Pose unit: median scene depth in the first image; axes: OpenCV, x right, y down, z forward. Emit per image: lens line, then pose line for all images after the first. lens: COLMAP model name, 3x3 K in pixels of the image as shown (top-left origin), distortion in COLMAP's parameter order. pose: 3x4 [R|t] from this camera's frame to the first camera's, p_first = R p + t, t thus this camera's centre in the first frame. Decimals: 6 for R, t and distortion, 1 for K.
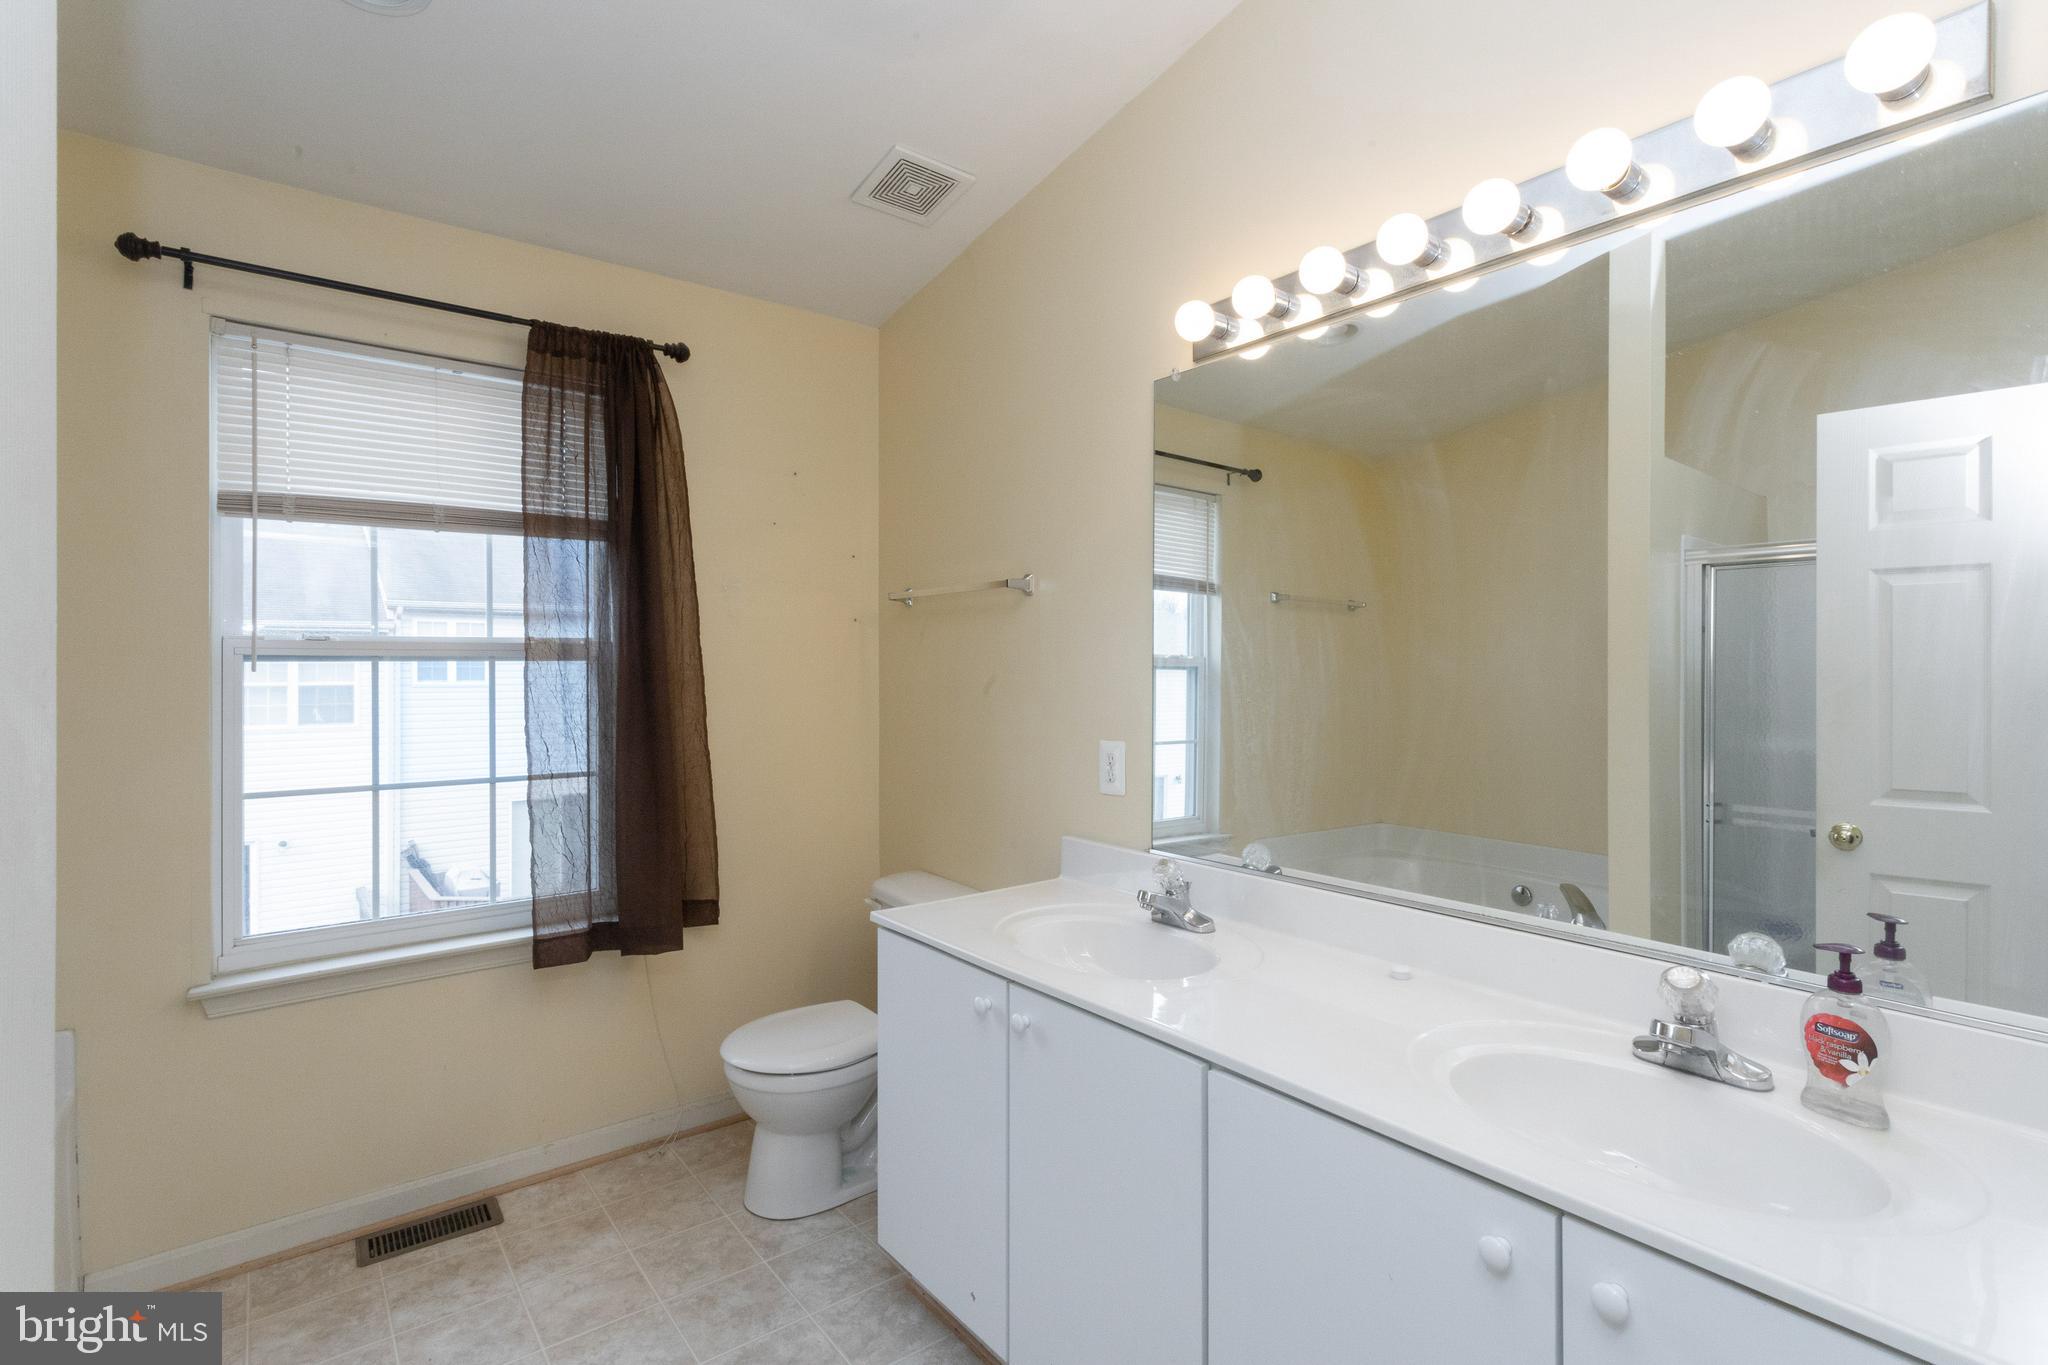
lens RADIAL K [[972.5, 0, 1018.0], [0, 972.5, 676.7], [0, 0, 1]] dist [0.003677, -0.001038]
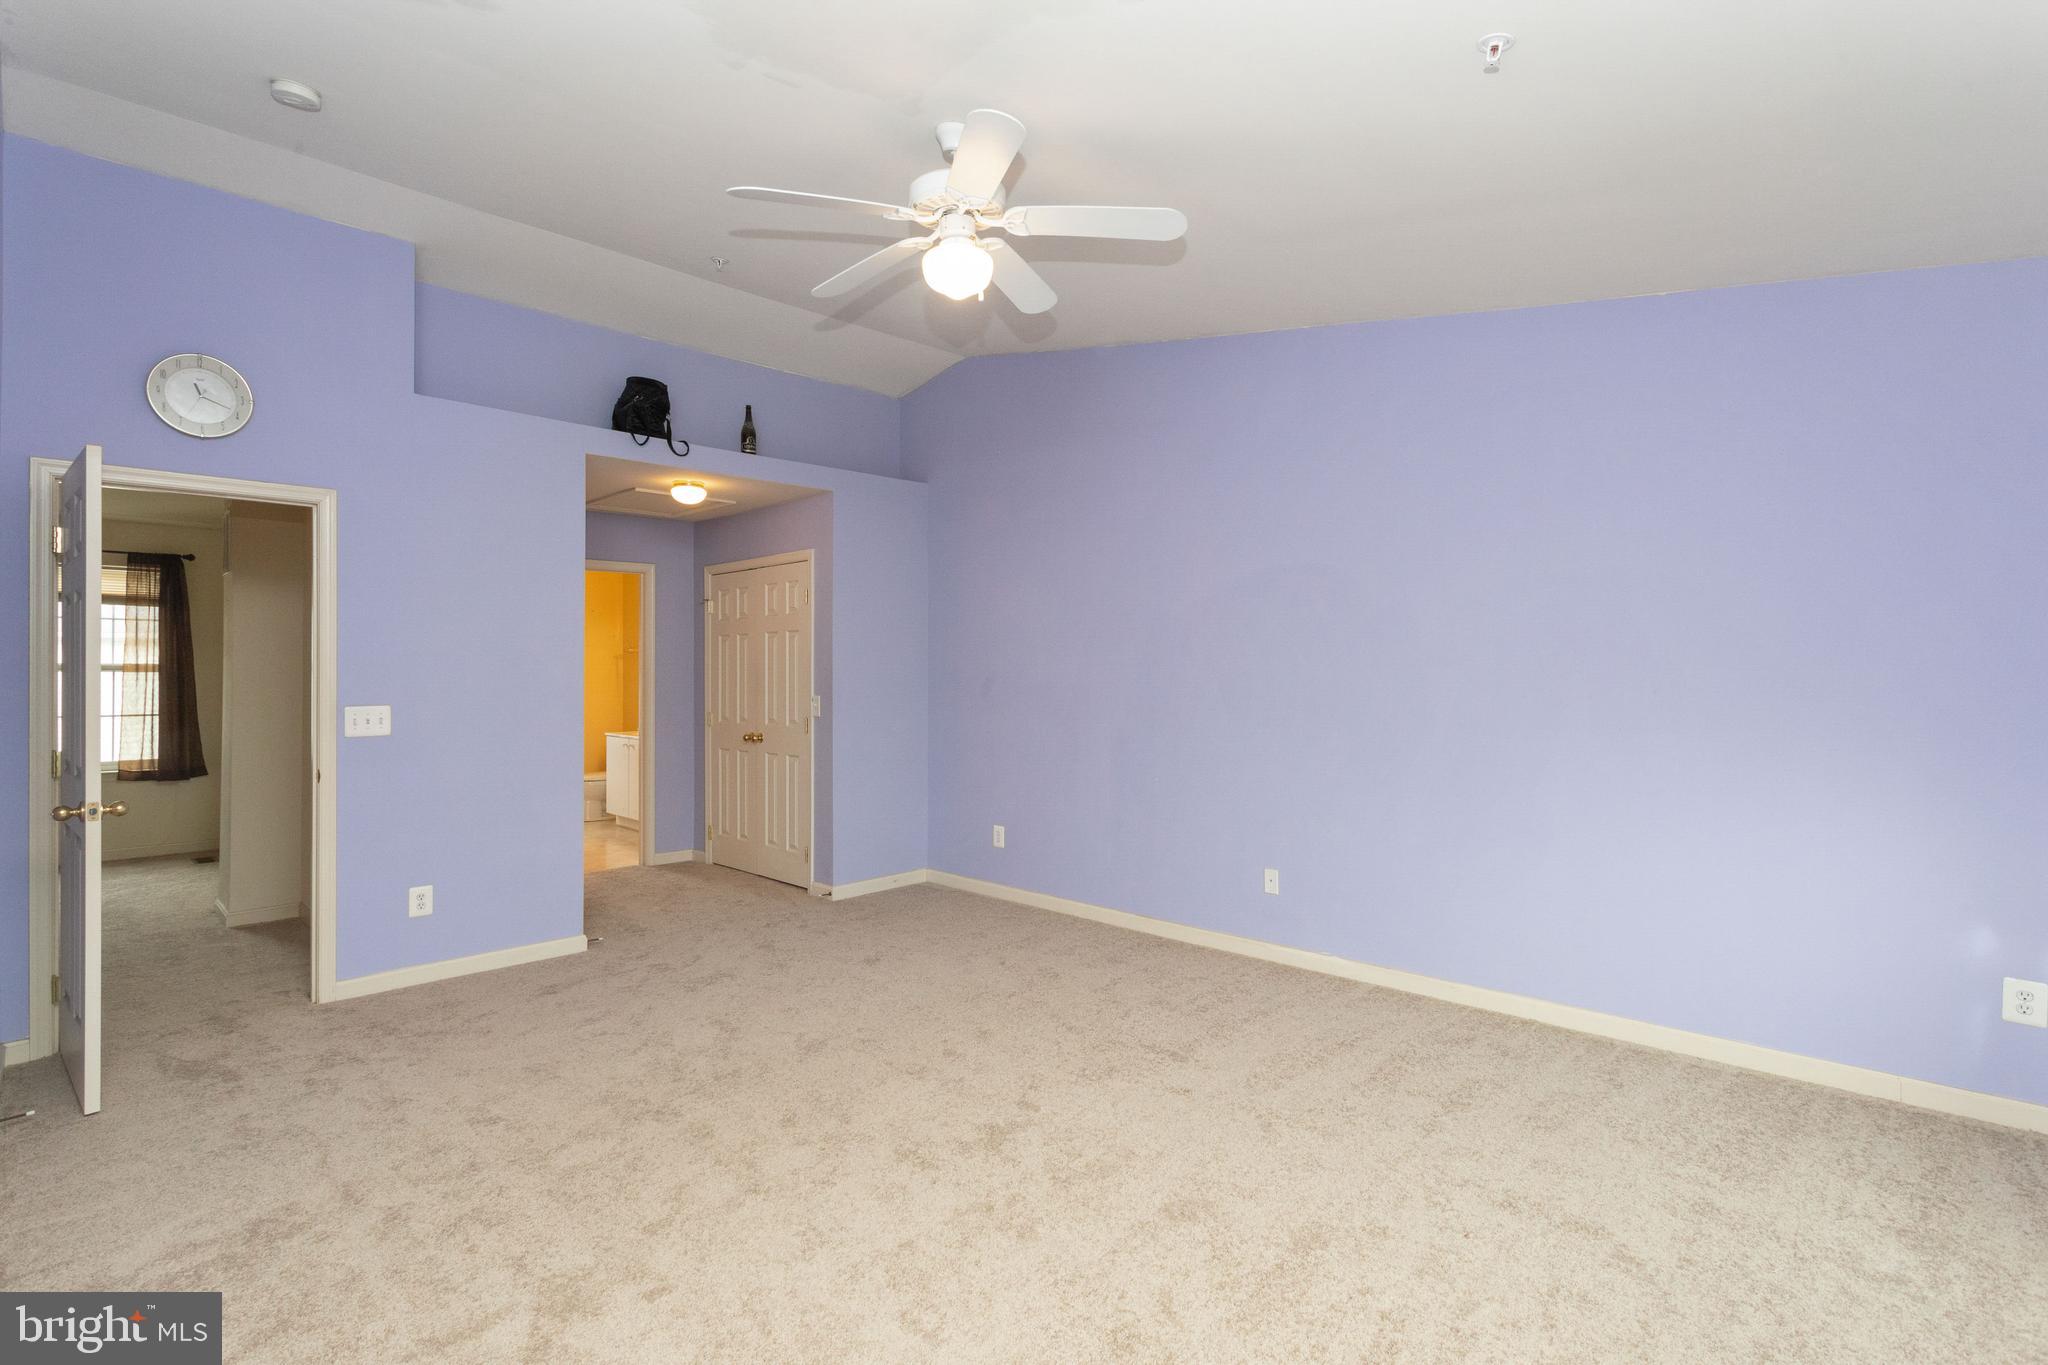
lens RADIAL K [[972.5, 0, 1006.4], [0, 972.5, 671.5], [0, 0, 1]] dist [0.003677, -0.001038]
pose [[0.999949, 0.006736, 0.007488, 2.367722], [-0.006700, 0.999966, -0.004774, -0.026772], [-0.007520, 0.004724, 0.999961, -2.137041]]
